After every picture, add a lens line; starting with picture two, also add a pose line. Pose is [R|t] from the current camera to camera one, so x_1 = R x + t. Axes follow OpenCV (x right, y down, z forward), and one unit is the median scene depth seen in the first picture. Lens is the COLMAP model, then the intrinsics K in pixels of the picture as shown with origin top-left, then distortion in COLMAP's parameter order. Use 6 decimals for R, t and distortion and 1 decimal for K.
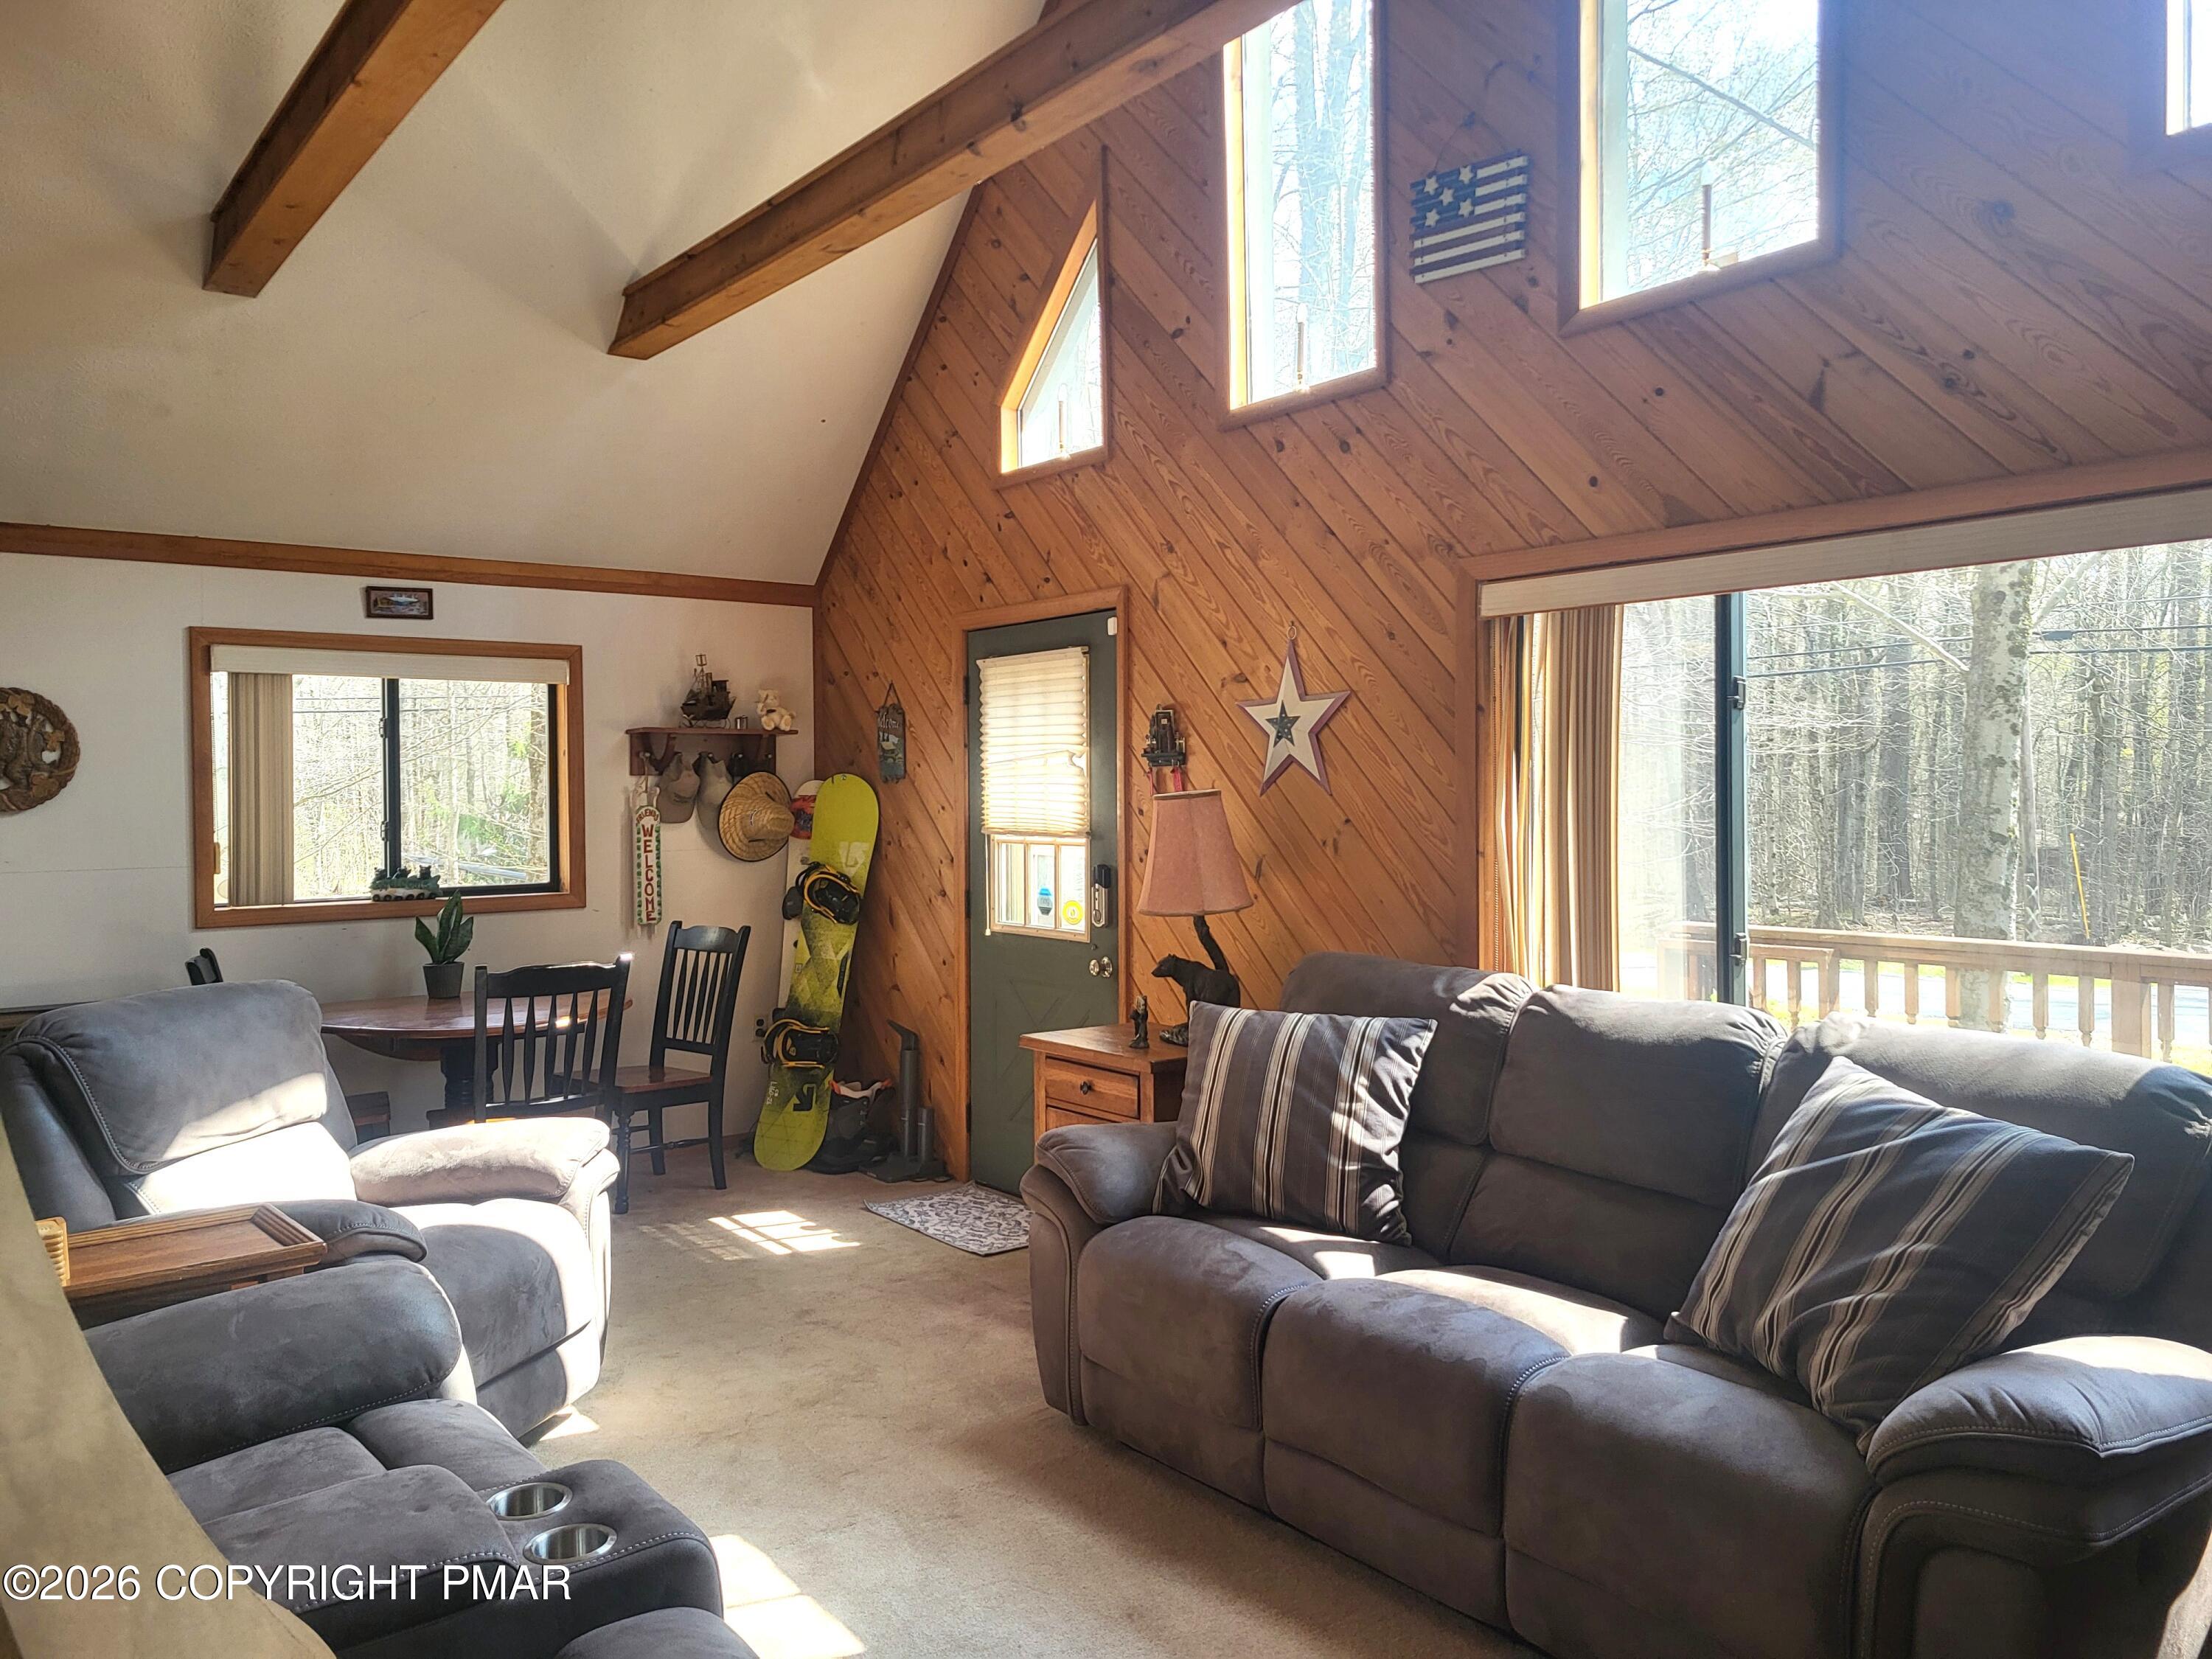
lens RADIAL K [[1683.6, 0, 1106.0], [0, 1683.6, 829.5], [0, 0, 1]] dist [0.066490, -0.013921]
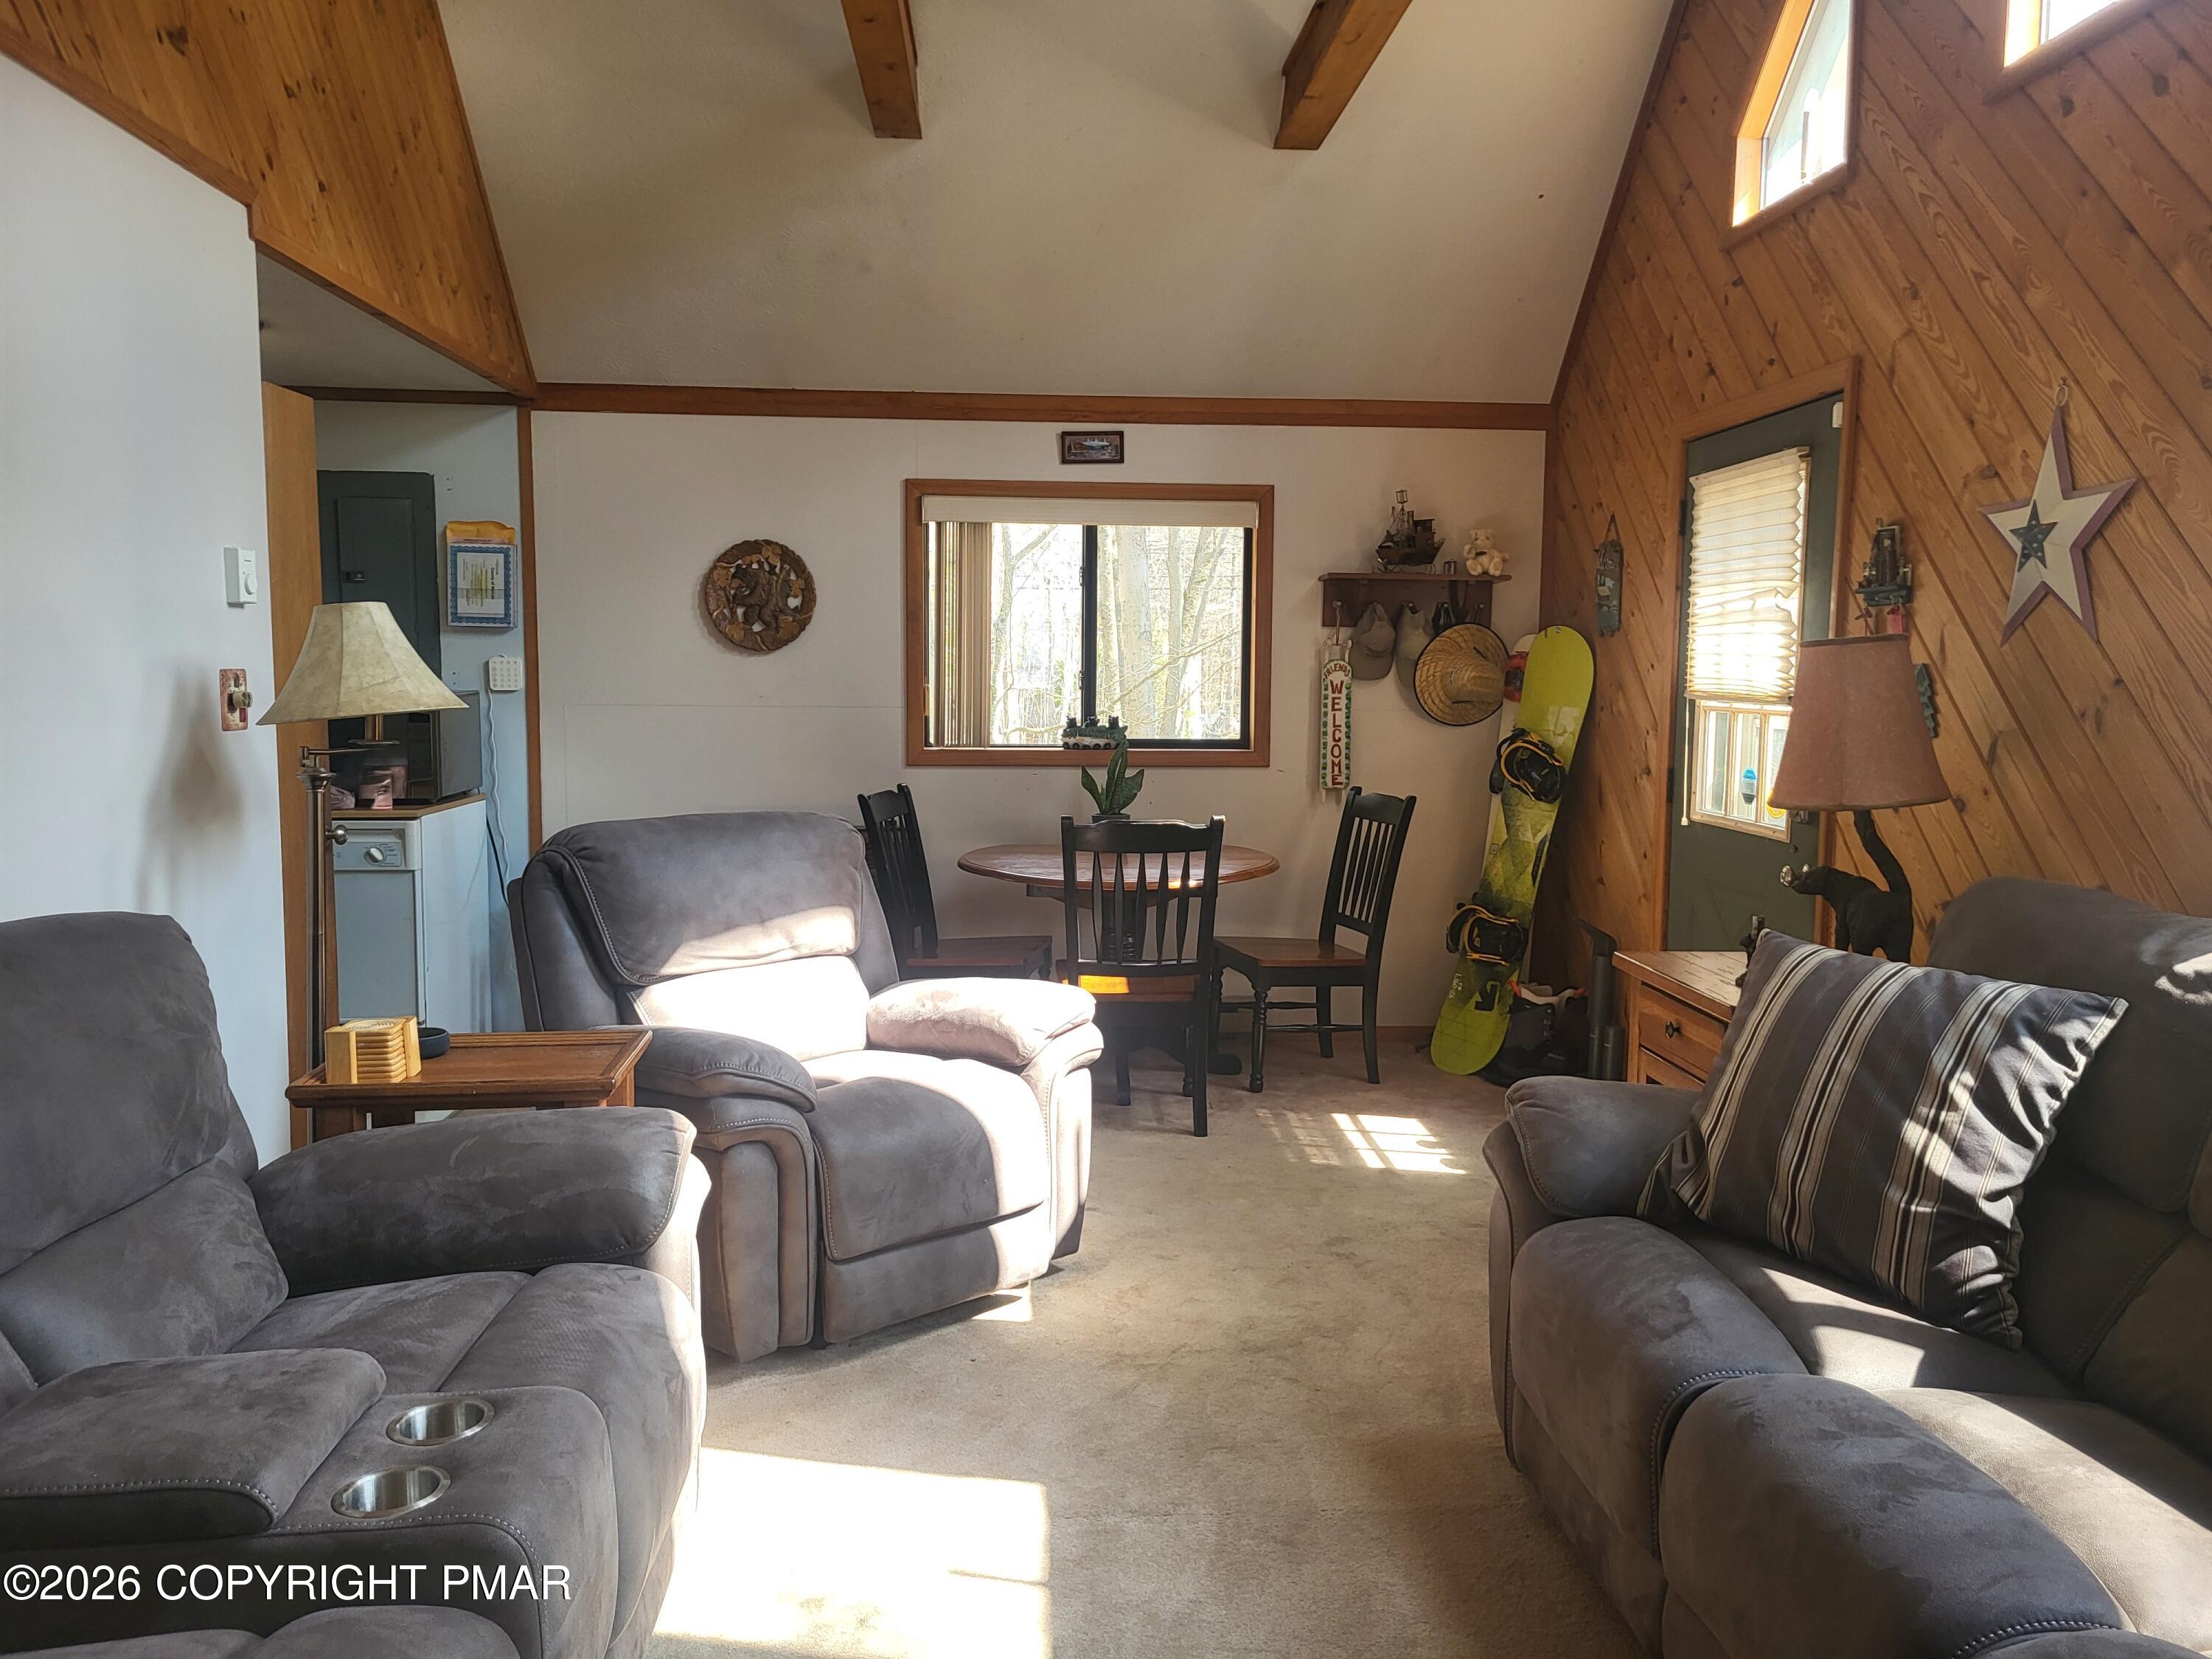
lens RADIAL K [[1683.6, 0, 1106.0], [0, 1683.6, 829.5], [0, 0, 1]] dist [0.066490, -0.013921]
pose [[0.838090, 0.070376, -0.540973, 0.159578], [-0.030870, 0.996173, 0.081769, 0.008482], [0.544657, -0.051830, 0.837056, 0.204088]]
